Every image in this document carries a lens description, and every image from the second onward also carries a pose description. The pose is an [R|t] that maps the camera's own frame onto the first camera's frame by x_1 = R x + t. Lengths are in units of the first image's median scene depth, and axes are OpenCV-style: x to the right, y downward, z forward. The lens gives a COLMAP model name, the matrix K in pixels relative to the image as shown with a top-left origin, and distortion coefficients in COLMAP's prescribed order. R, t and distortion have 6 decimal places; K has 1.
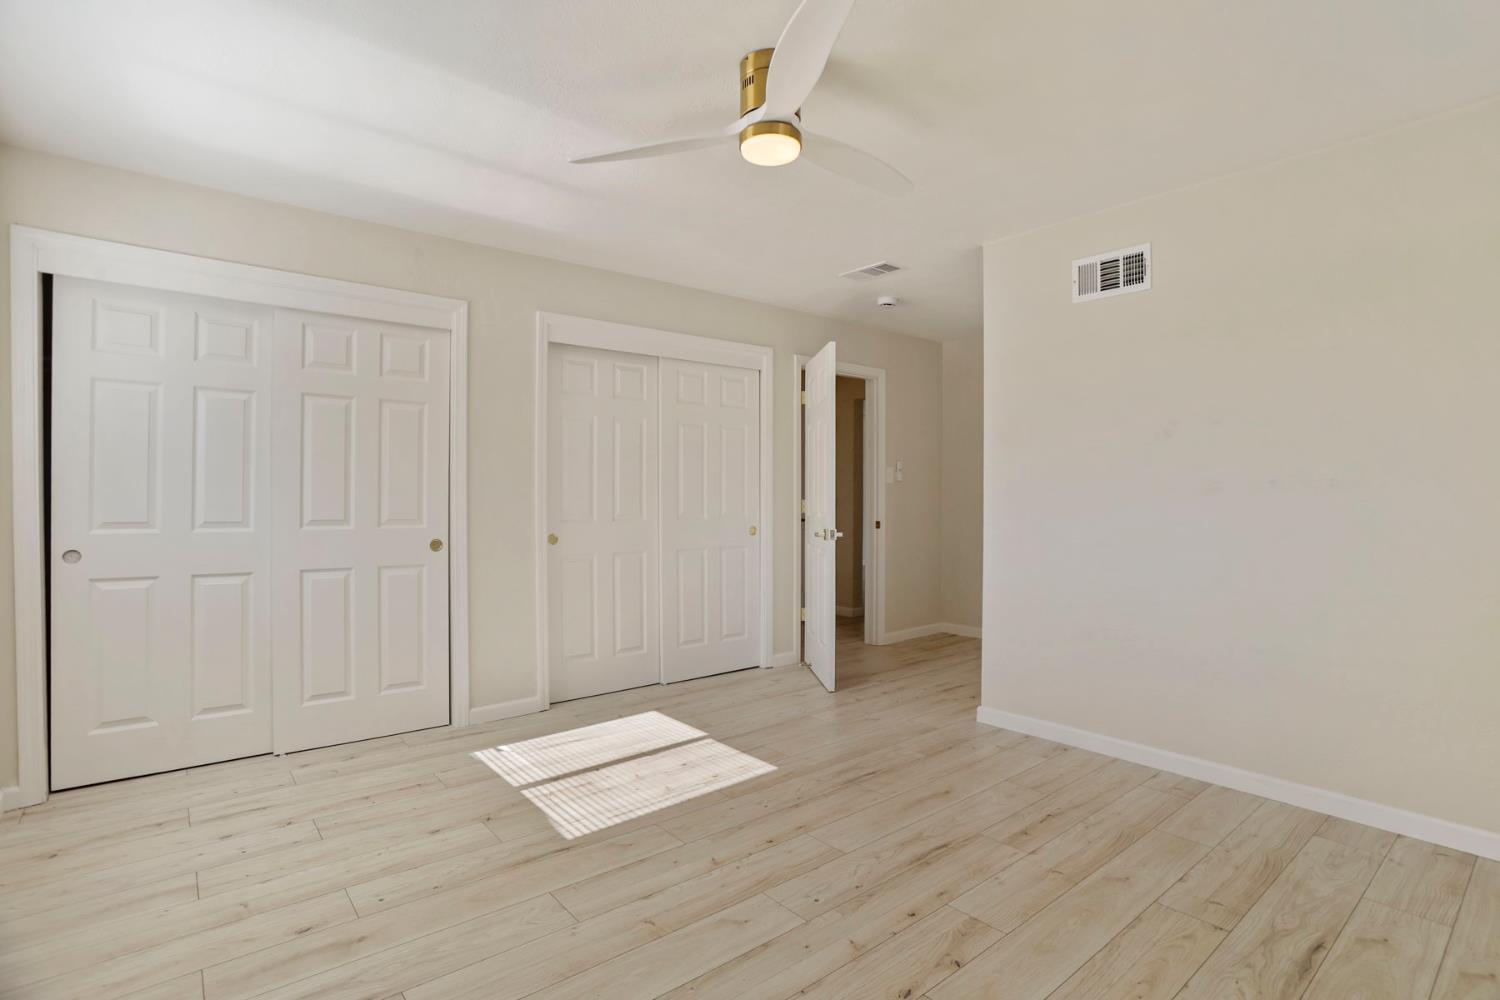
lens RADIAL K [[729.9, 0, 754.8], [0, 729.9, 494.8], [0, 0, 1]] dist [-0.063388, 0.024650]
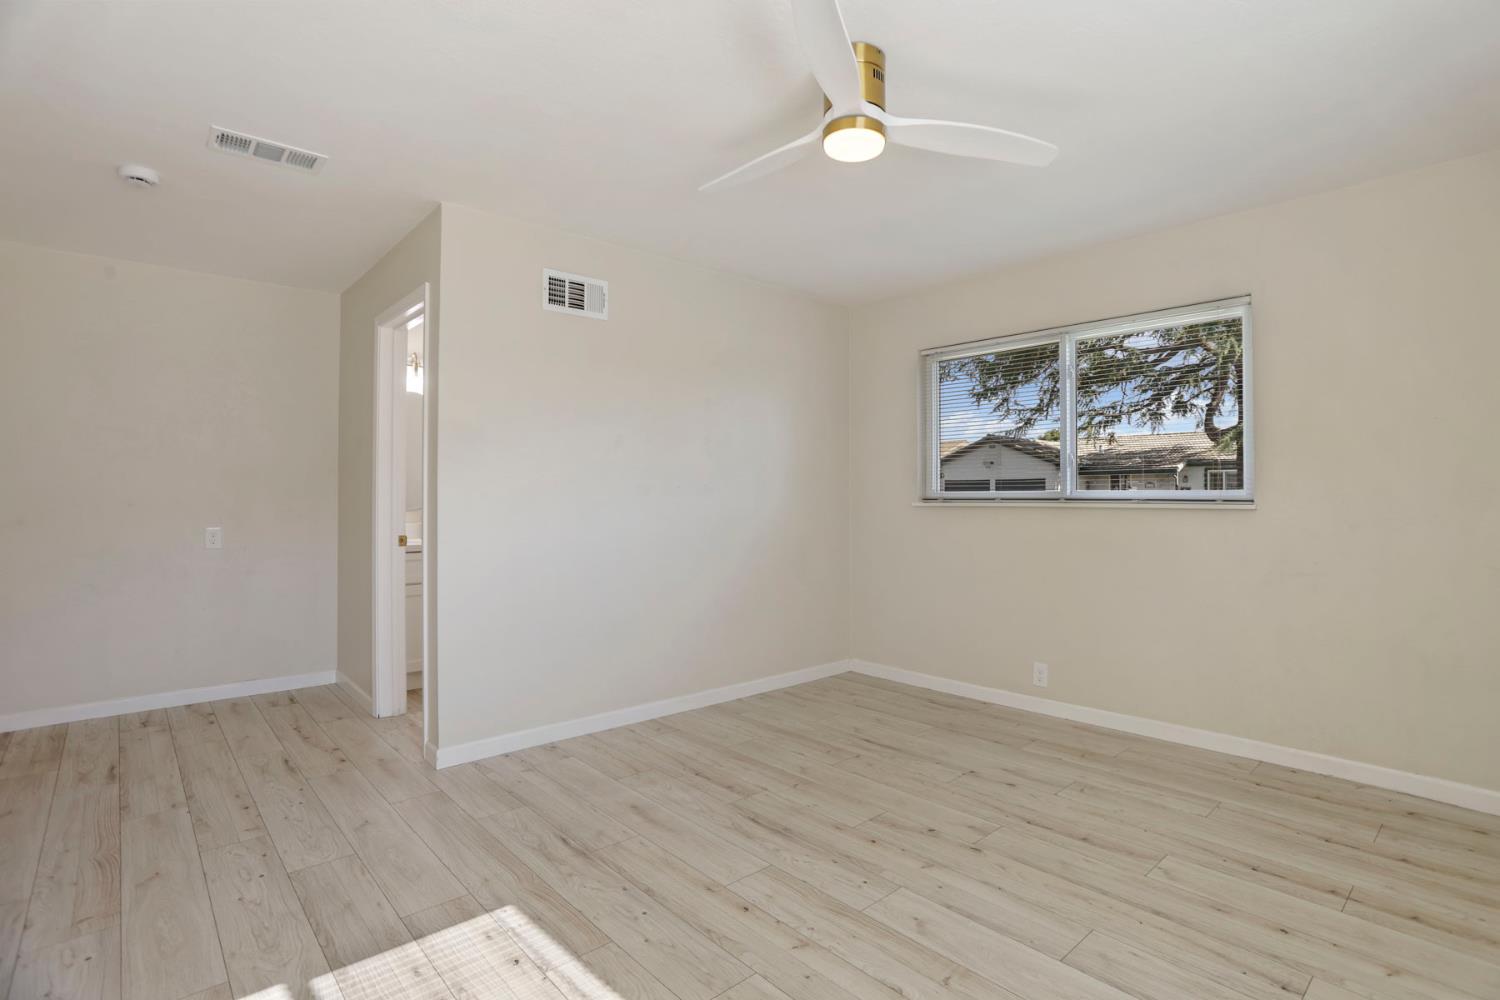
lens RADIAL K [[729.9, 0, 754.8], [0, 729.9, 494.8], [0, 0, 1]] dist [-0.063388, 0.024650]
pose [[-0.039151, 0.001504, 0.999232, -0.805994], [0.002839, 0.999995, -0.001394, -0.001248], [-0.999229, 0.002782, -0.039155, 1.008447]]
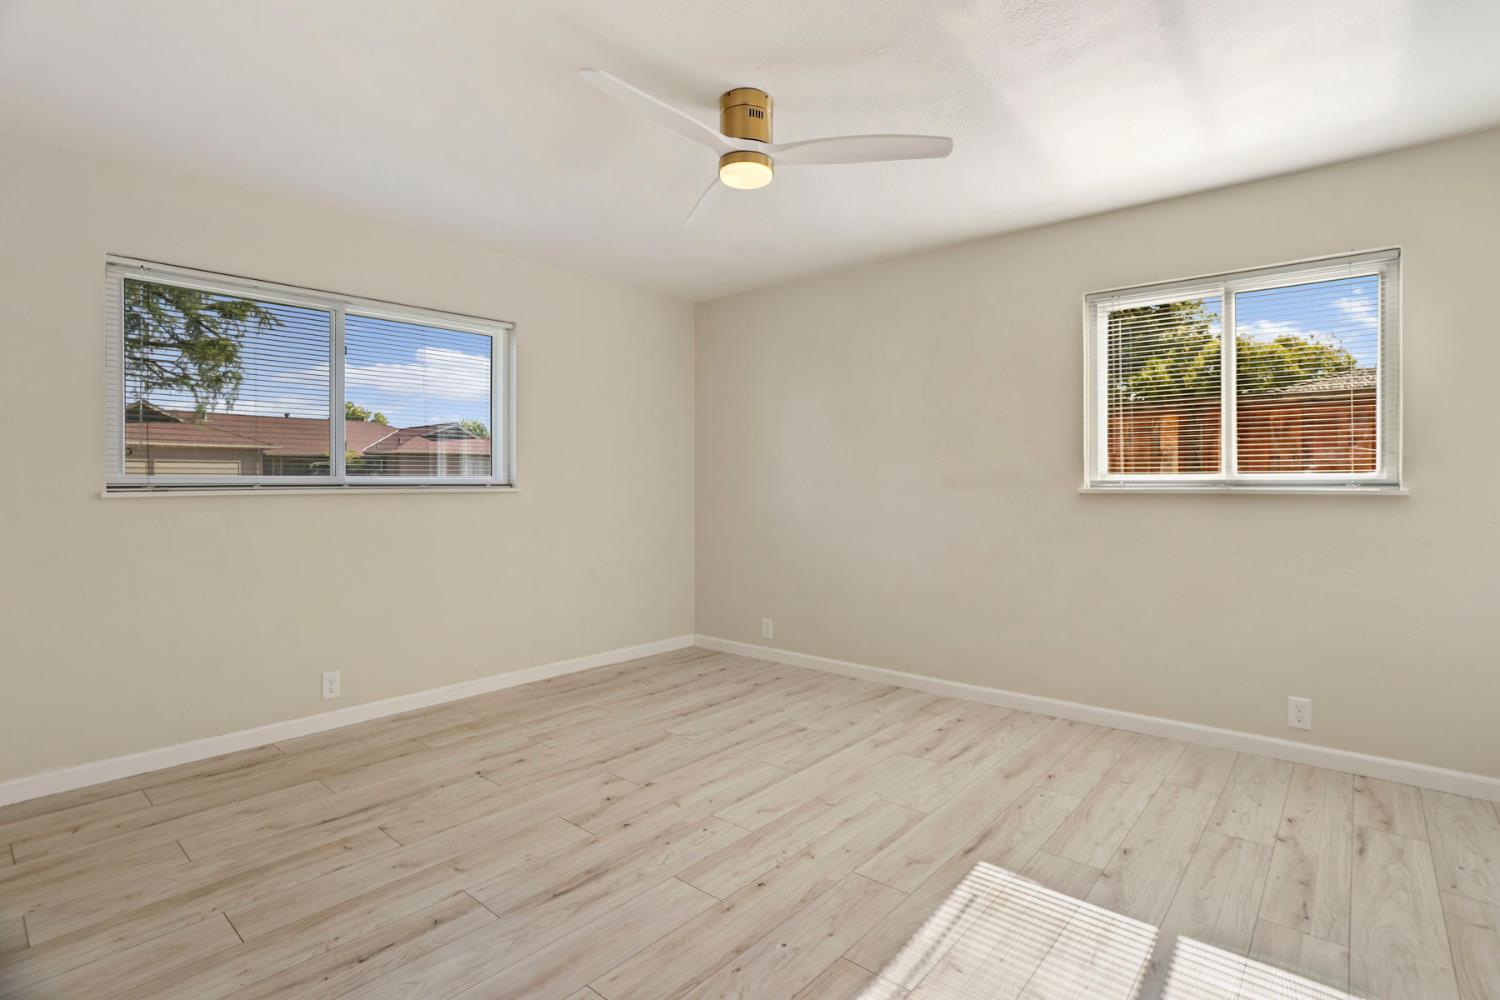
lens RADIAL K [[738.8, 0, 759.4], [0, 738.8, 467.2], [0, 0, 1]] dist [-0.059805, 0.024968]
pose [[-0.984457, -0.002648, -0.175604, 0.175303], [0.000539, 0.999836, -0.018102, -0.001020], [0.175624, -0.017915, -0.984294, 1.839499]]
